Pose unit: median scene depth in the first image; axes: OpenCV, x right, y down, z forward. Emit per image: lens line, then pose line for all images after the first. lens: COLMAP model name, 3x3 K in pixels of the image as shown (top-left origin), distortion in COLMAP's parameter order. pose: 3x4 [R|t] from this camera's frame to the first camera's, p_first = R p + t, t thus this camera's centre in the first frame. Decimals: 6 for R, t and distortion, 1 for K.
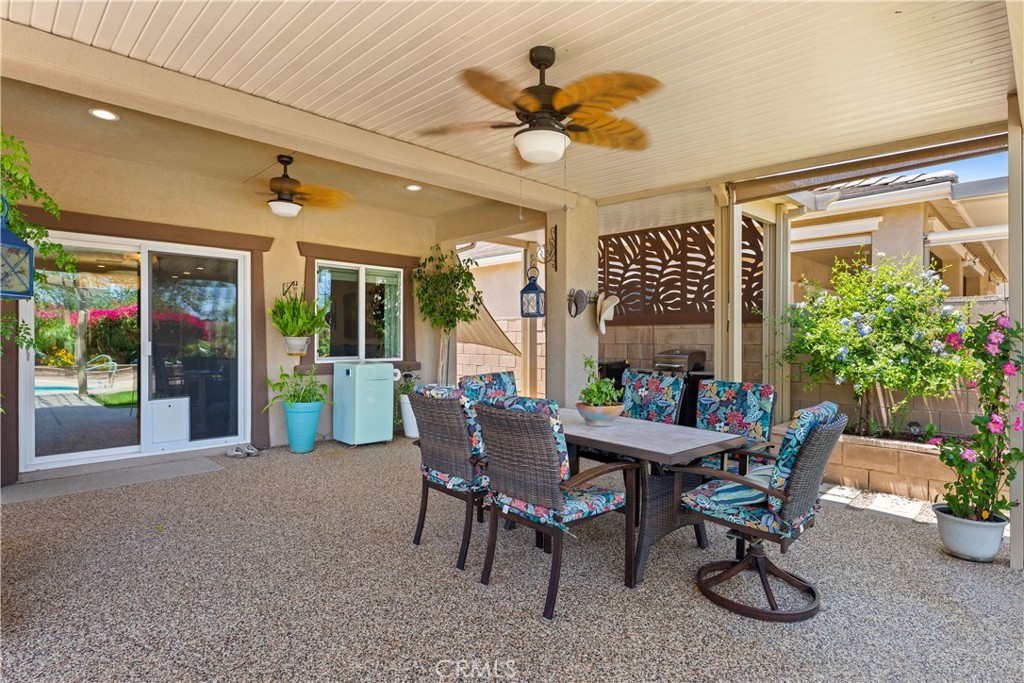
lens RADIAL K [[531.7, 0, 509.2], [0, 531.7, 335.6], [0, 0, 1]] dist [-0.001383, -0.000154]
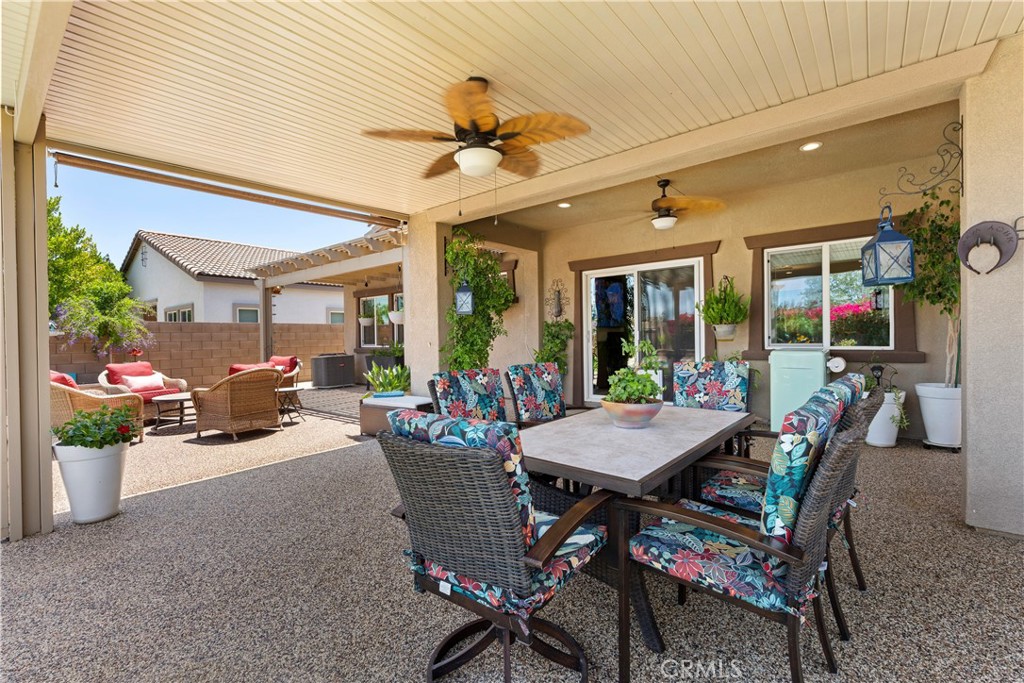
lens RADIAL K [[445.3, 0, 514.7], [0, 445.3, 340.8], [0, 0, 1]] dist [-0.001591, -0.000090]
pose [[0.108104, 0.005148, -0.994126, 0.494157], [0.020730, 0.999757, 0.007431, 0.021579], [0.993923, -0.021412, 0.107972, 0.444521]]
